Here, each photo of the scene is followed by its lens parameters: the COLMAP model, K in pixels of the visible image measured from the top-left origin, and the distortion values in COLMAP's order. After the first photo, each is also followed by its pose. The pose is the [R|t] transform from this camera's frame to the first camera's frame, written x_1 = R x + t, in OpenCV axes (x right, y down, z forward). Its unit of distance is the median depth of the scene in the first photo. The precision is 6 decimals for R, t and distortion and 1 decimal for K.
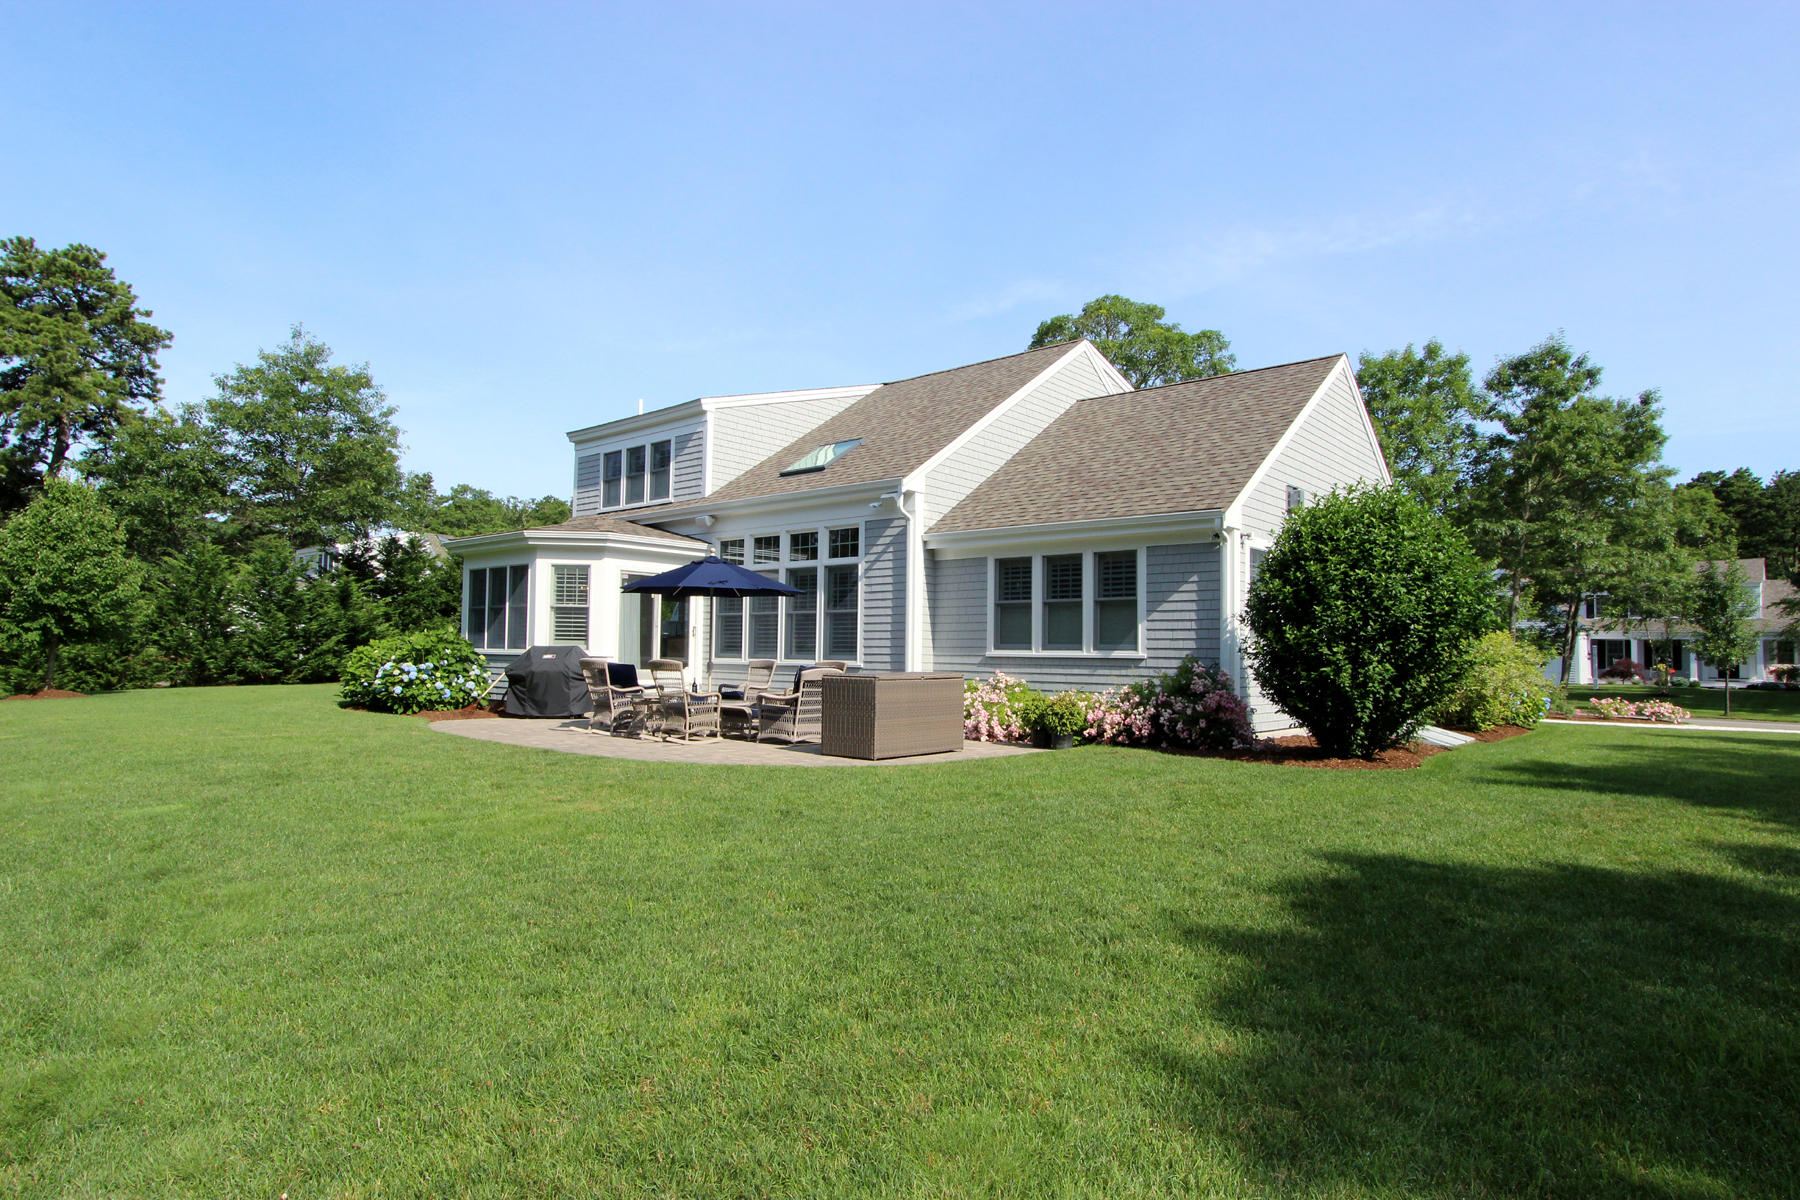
lens RADIAL K [[1023.7, 0, 906.0], [0, 1023.7, 617.3], [0, 0, 1]] dist [-0.000598, -0.000508]
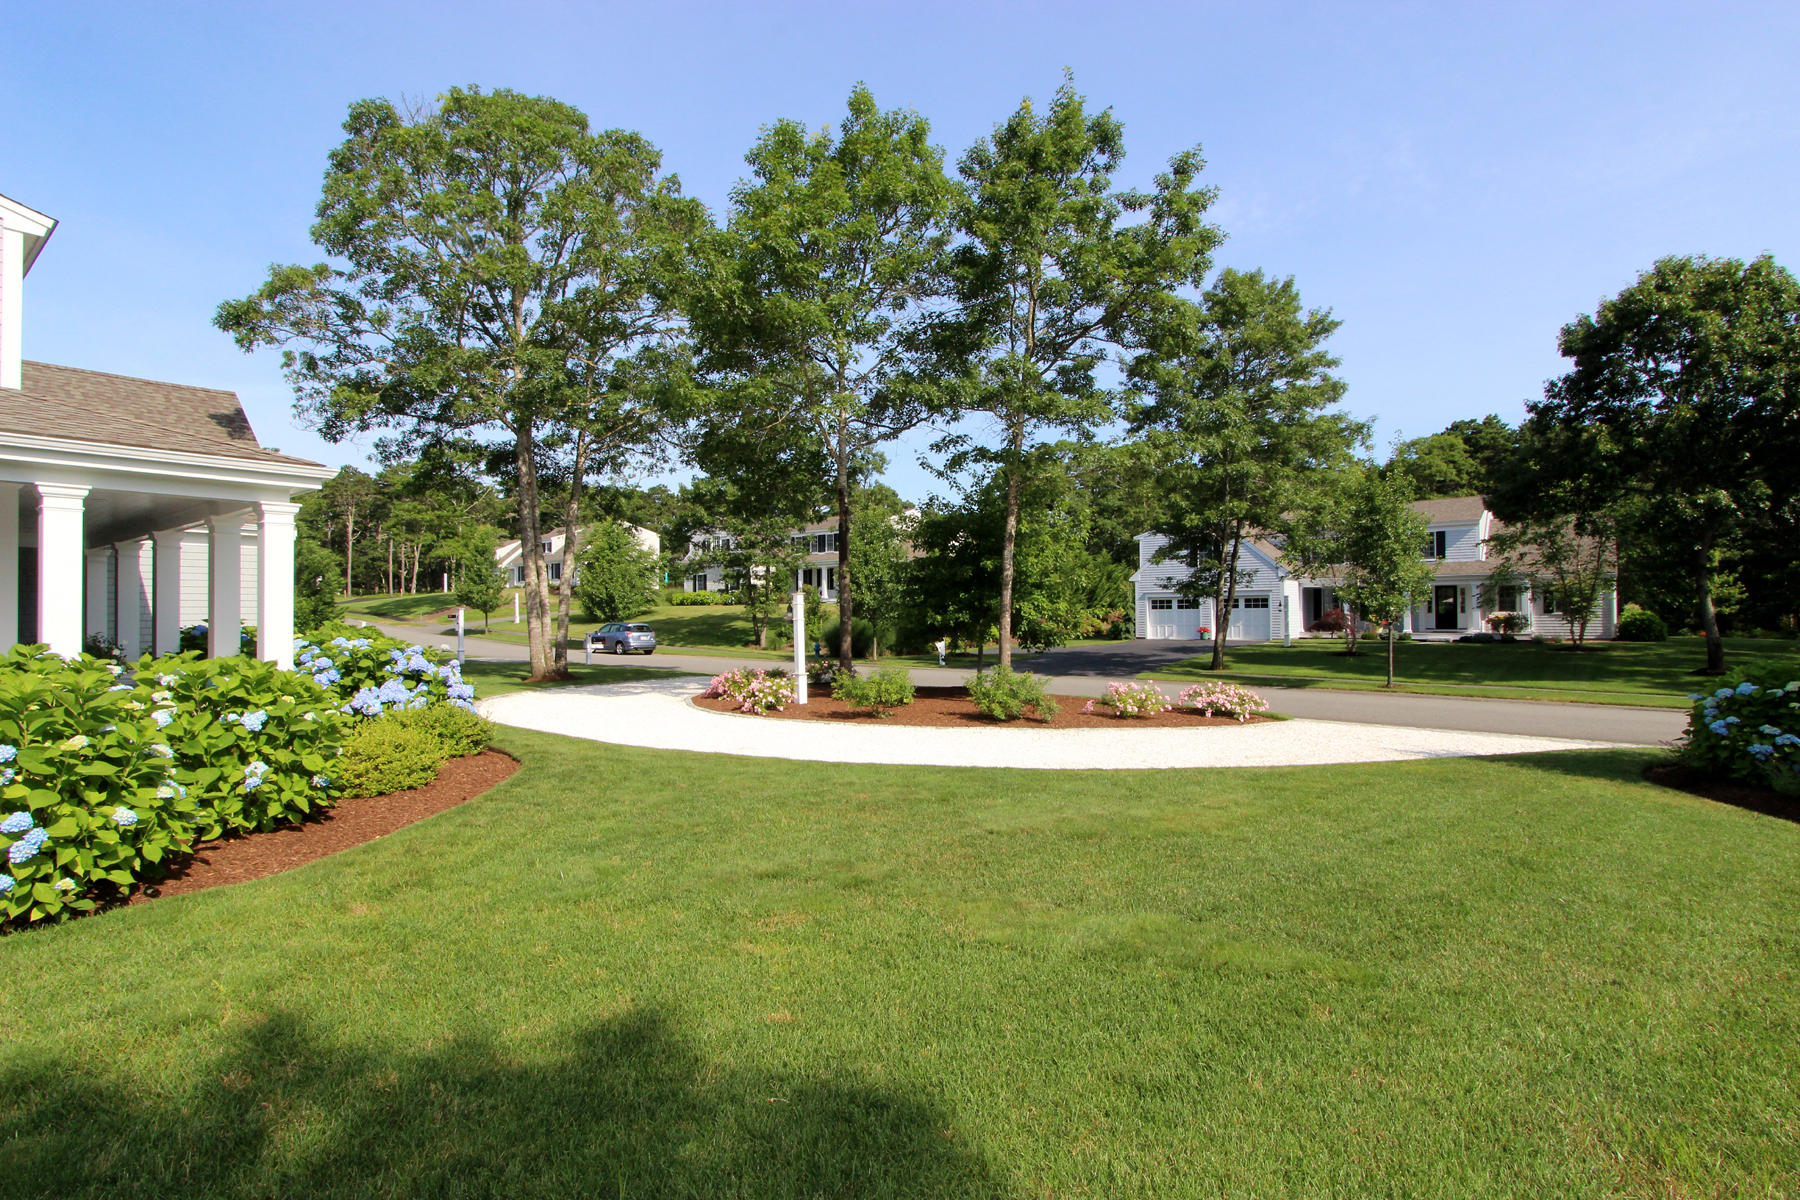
lens RADIAL K [[860.9, 0, 903.2], [0, 860.9, 604.2], [0, 0, 1]] dist [-0.000287, -0.000080]
pose [[0.998310, -0.014297, 0.056320, 0.294019], [0.012538, 0.999426, 0.031472, 0.009078], [-0.056738, -0.030713, 0.997917, 0.283751]]
